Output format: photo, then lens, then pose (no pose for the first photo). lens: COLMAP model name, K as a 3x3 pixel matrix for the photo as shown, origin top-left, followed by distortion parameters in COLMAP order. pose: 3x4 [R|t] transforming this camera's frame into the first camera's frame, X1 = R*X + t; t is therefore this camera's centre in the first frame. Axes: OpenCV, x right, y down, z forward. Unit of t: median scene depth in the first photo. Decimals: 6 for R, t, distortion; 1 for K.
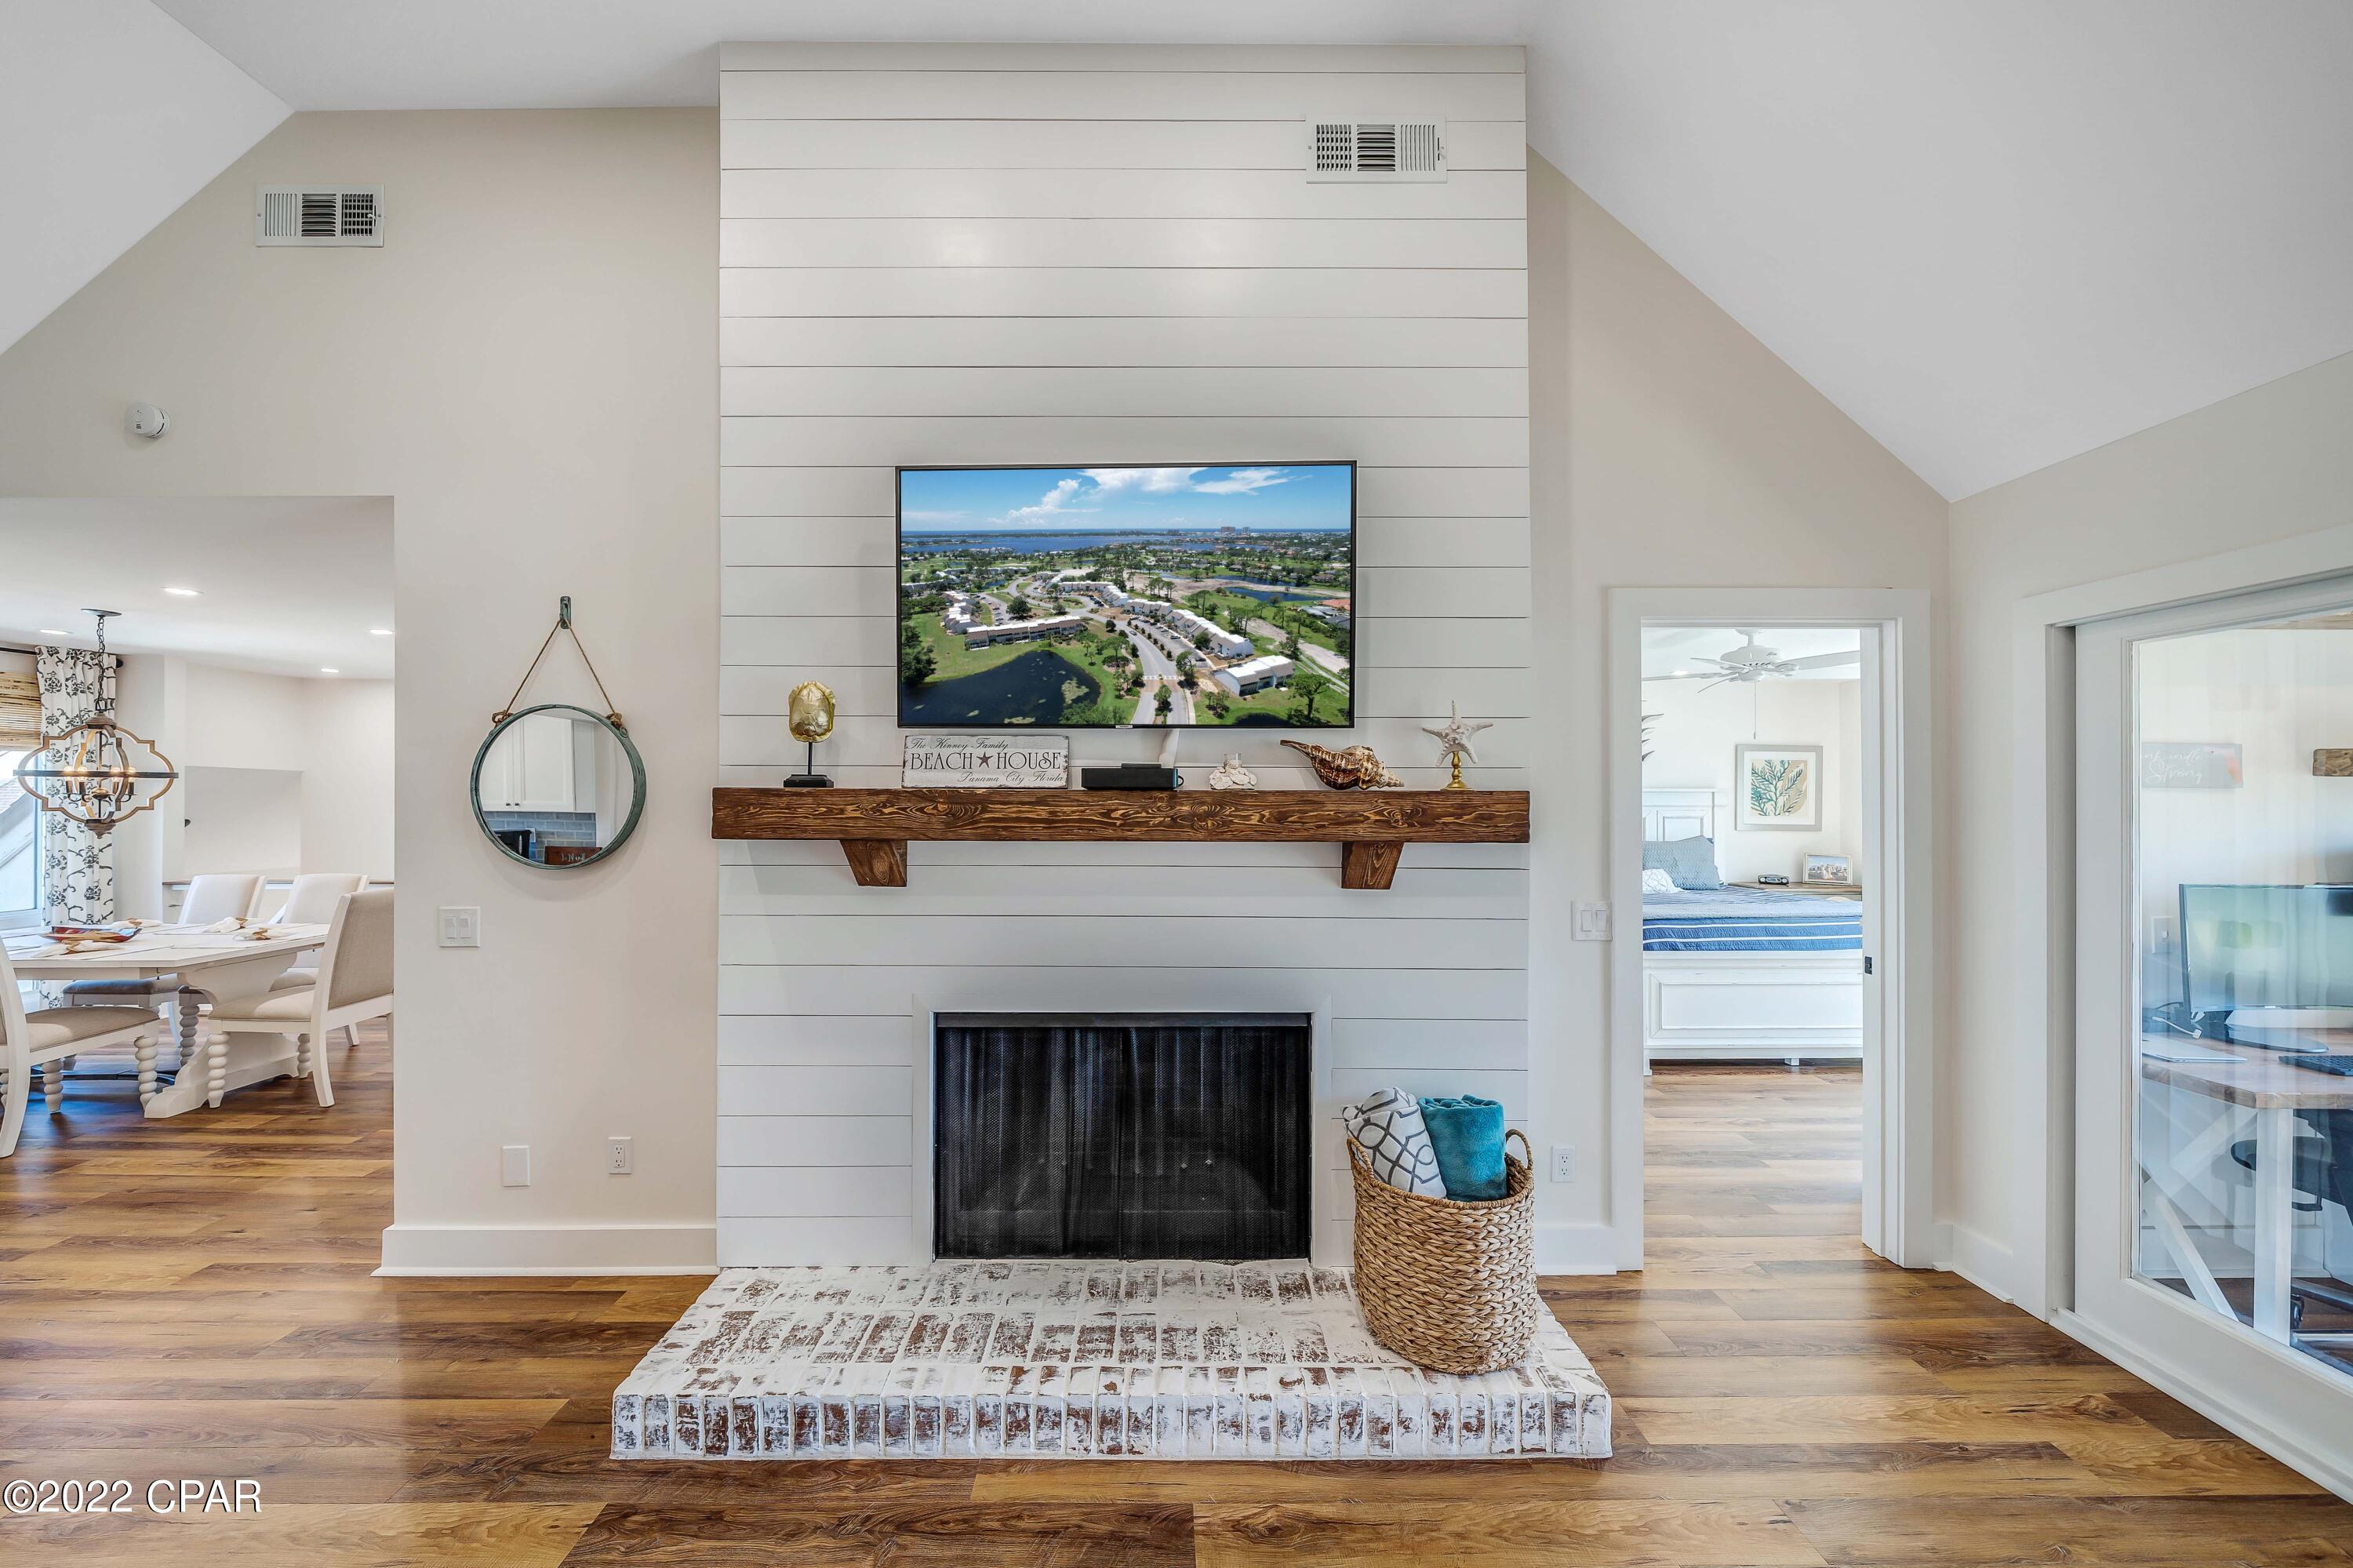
lens RADIAL K [[823.3, 0, 1168.1], [0, 823.3, 793.0], [0, 0, 1]] dist [-0.007340, -0.000058]
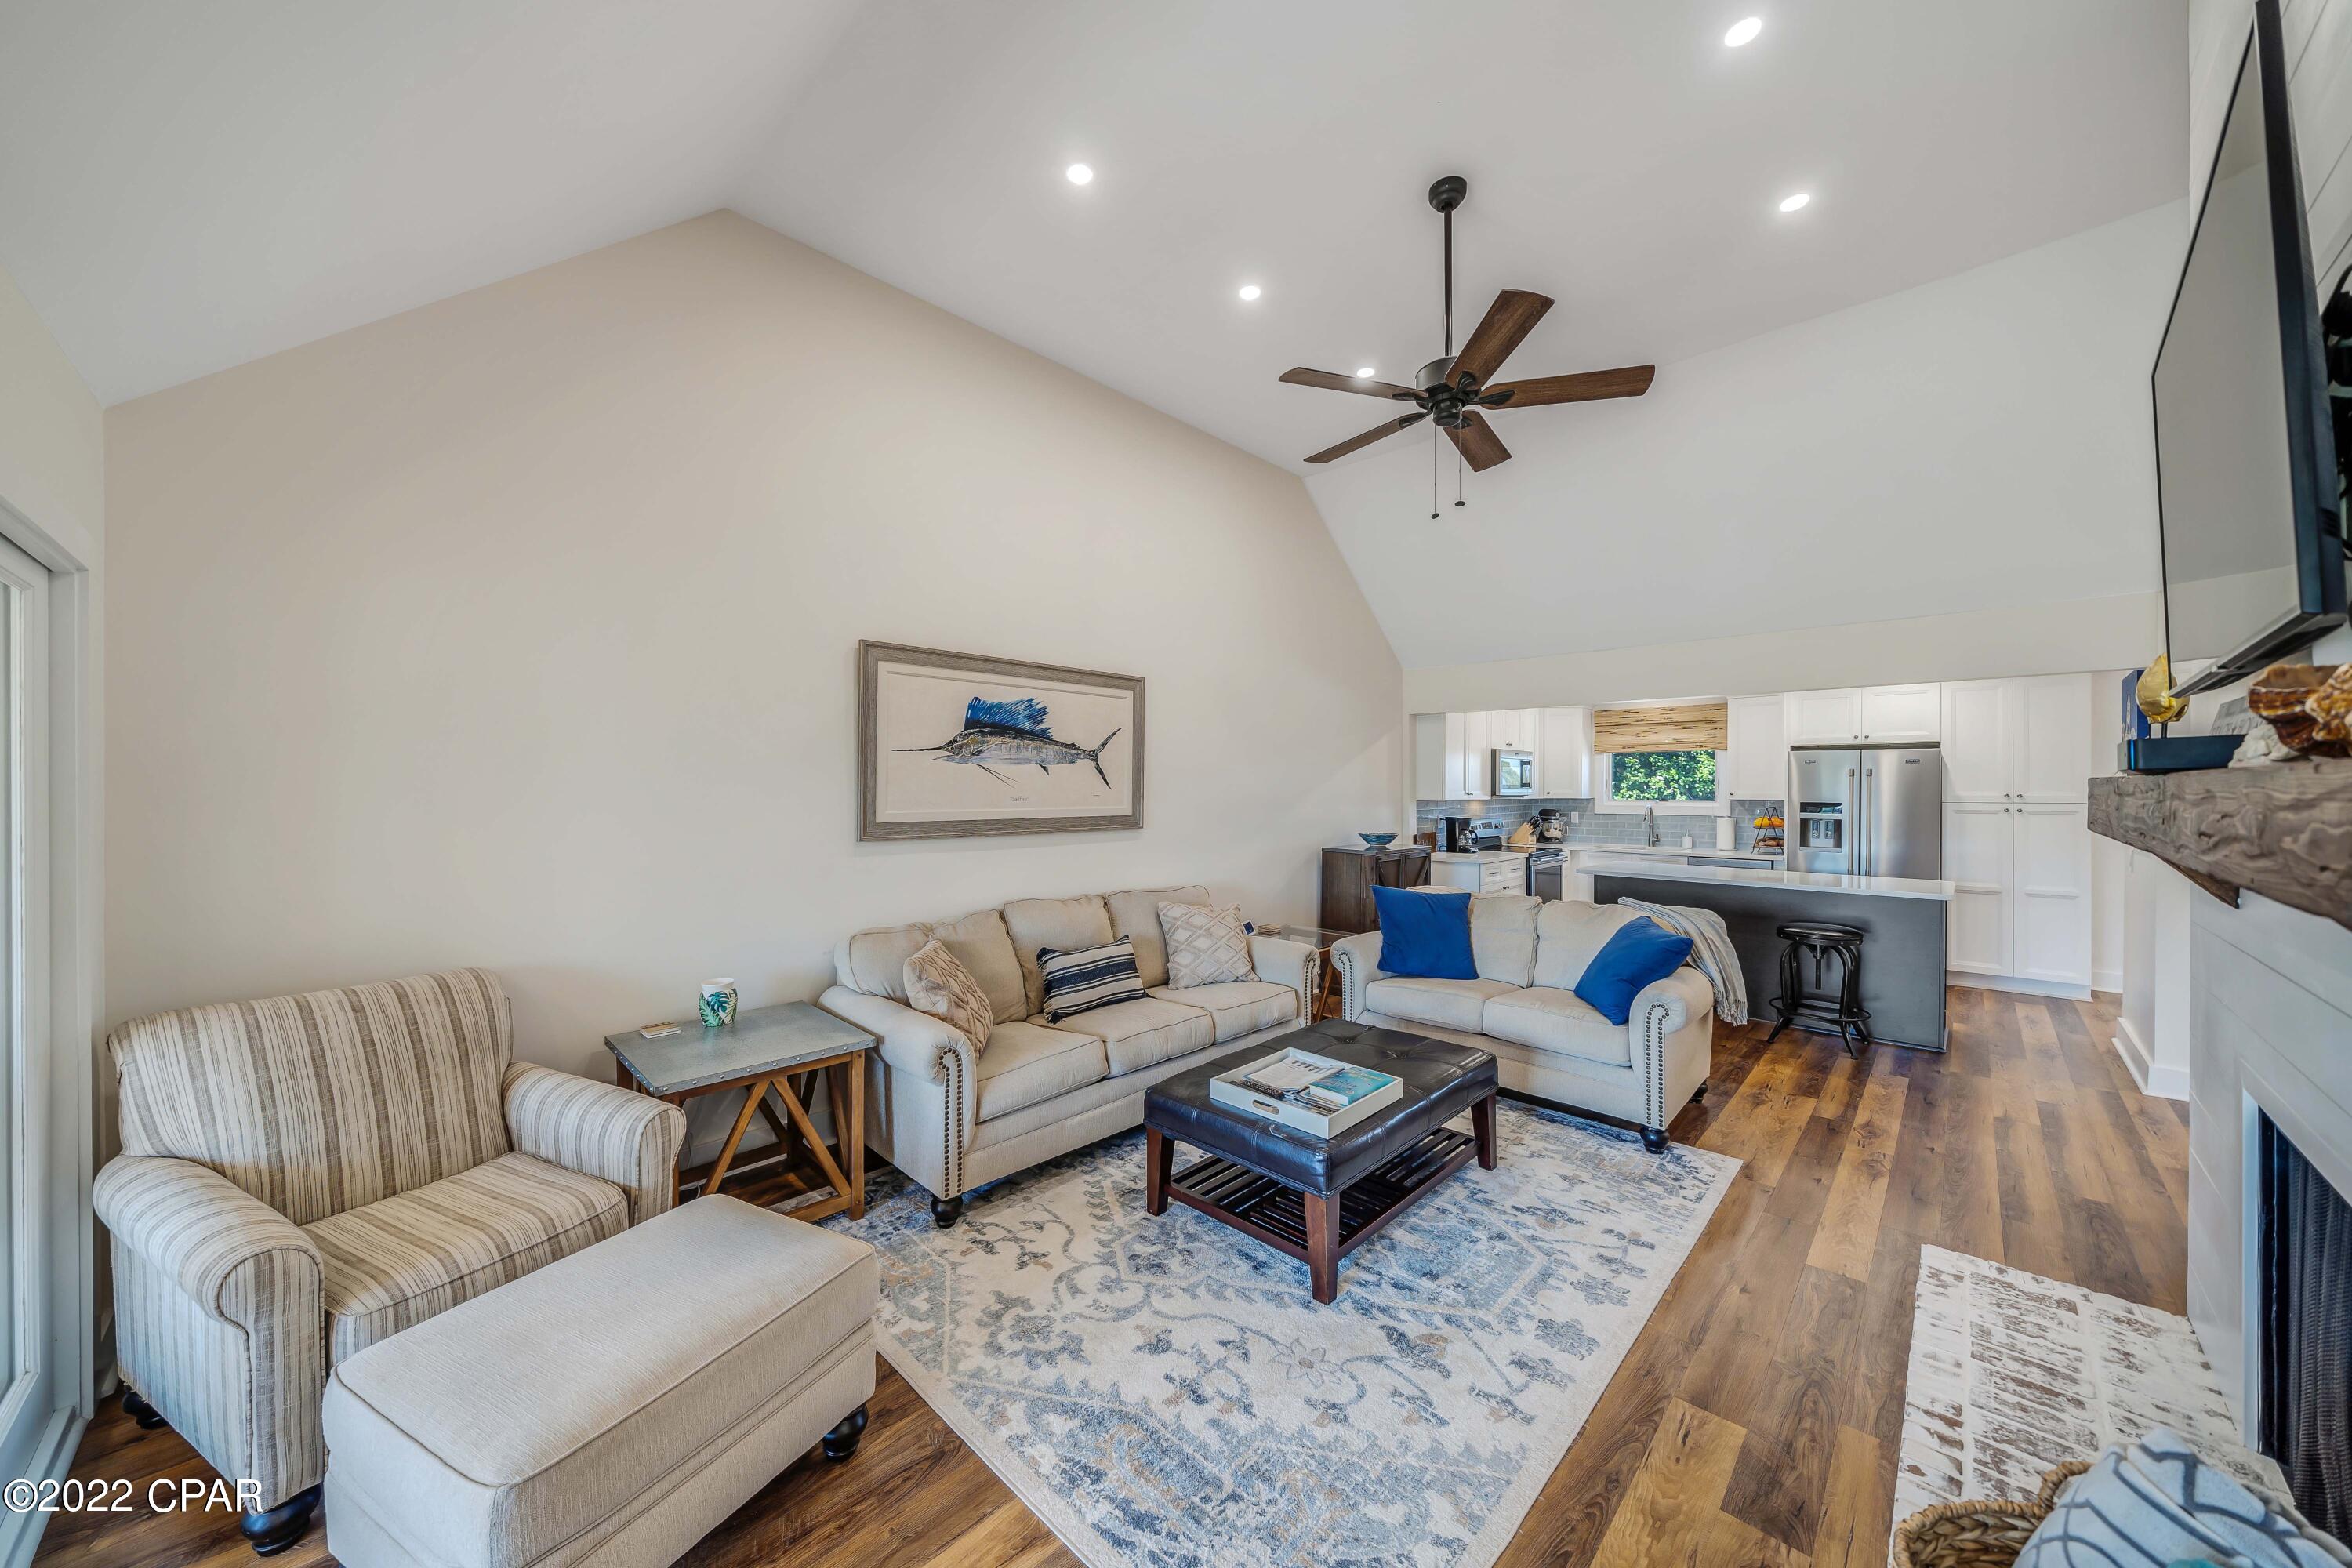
lens RADIAL K [[807.1, 0, 1164.3], [0, 807.1, 787.8], [0, 0, 1]] dist [-0.006001, -0.000063]
pose [[-0.709122, -0.001800, -0.705083, 0.569349], [0.000616, 0.999995, -0.003173, 0.002151], [0.705085, -0.002684, -0.709118, 0.543540]]
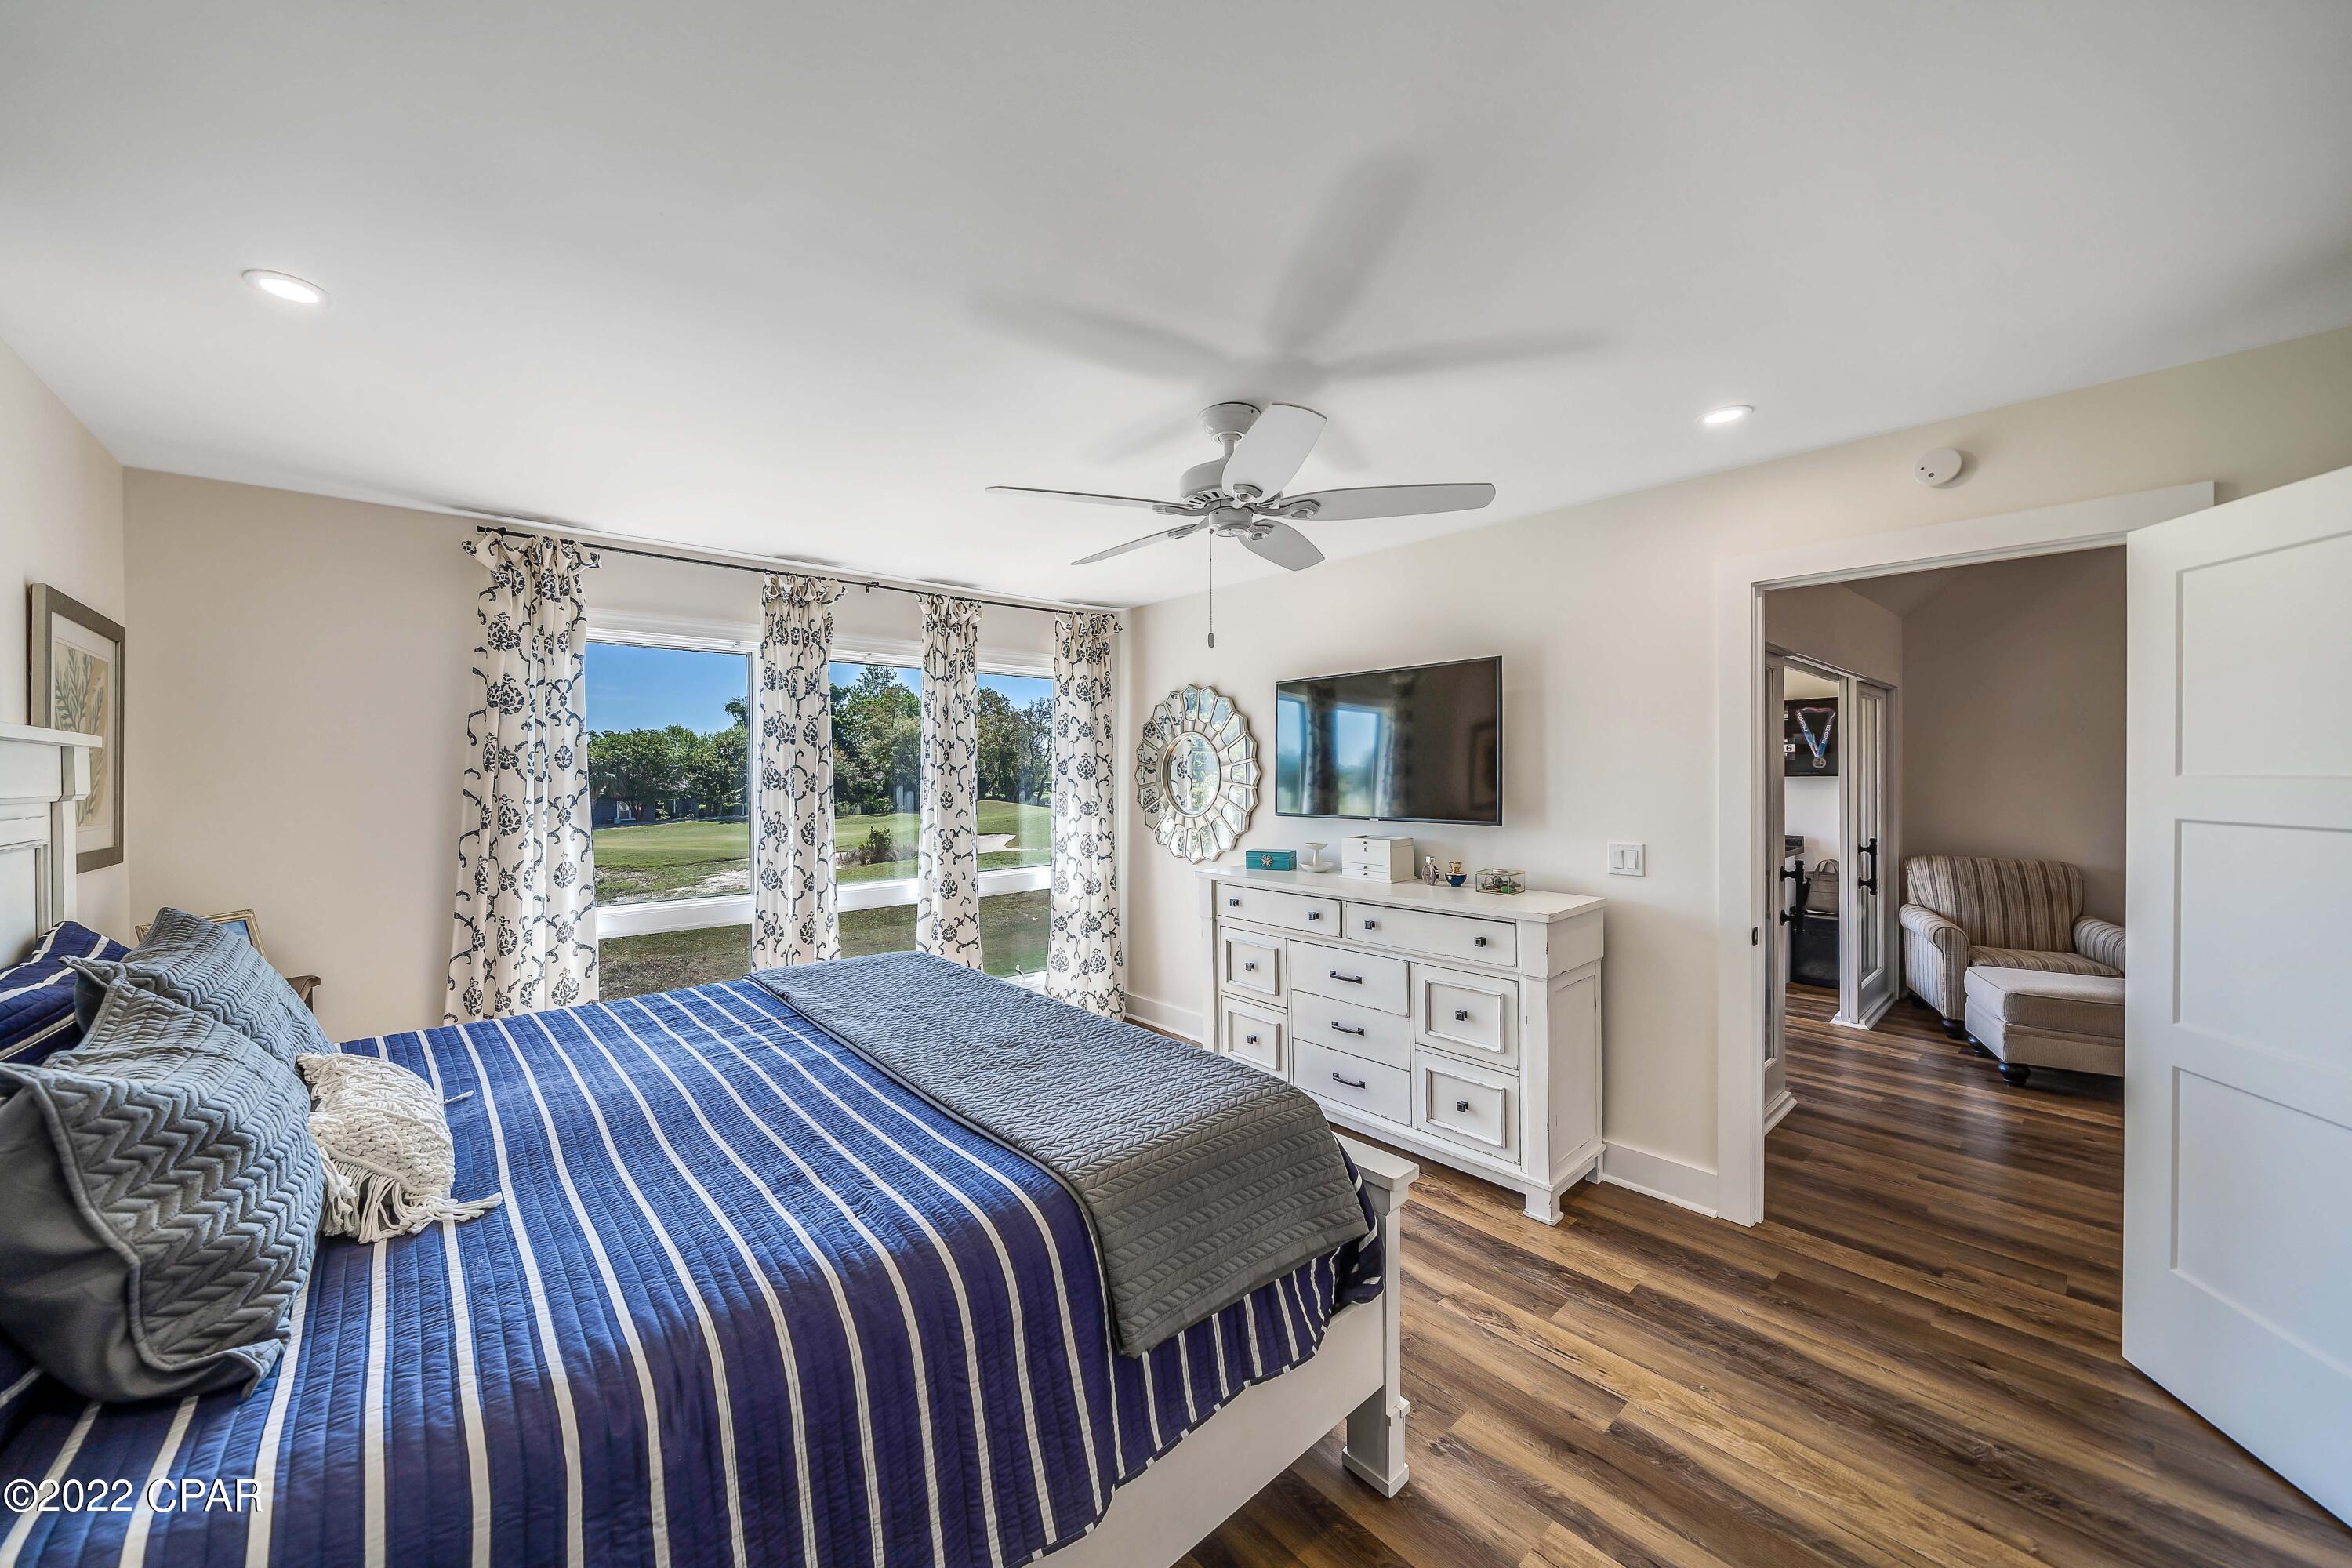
lens RADIAL K [[846.3, 0, 1150.3], [0, 846.3, 779.8], [0, 0, 1]] dist [-0.000606, -0.000209]
pose [[-0.643347, -0.003042, 0.765569, 0.408309], [-0.000009, 0.999992, 0.003967, 0.016037], [-0.765575, 0.002545, -0.643342, 1.636498]]
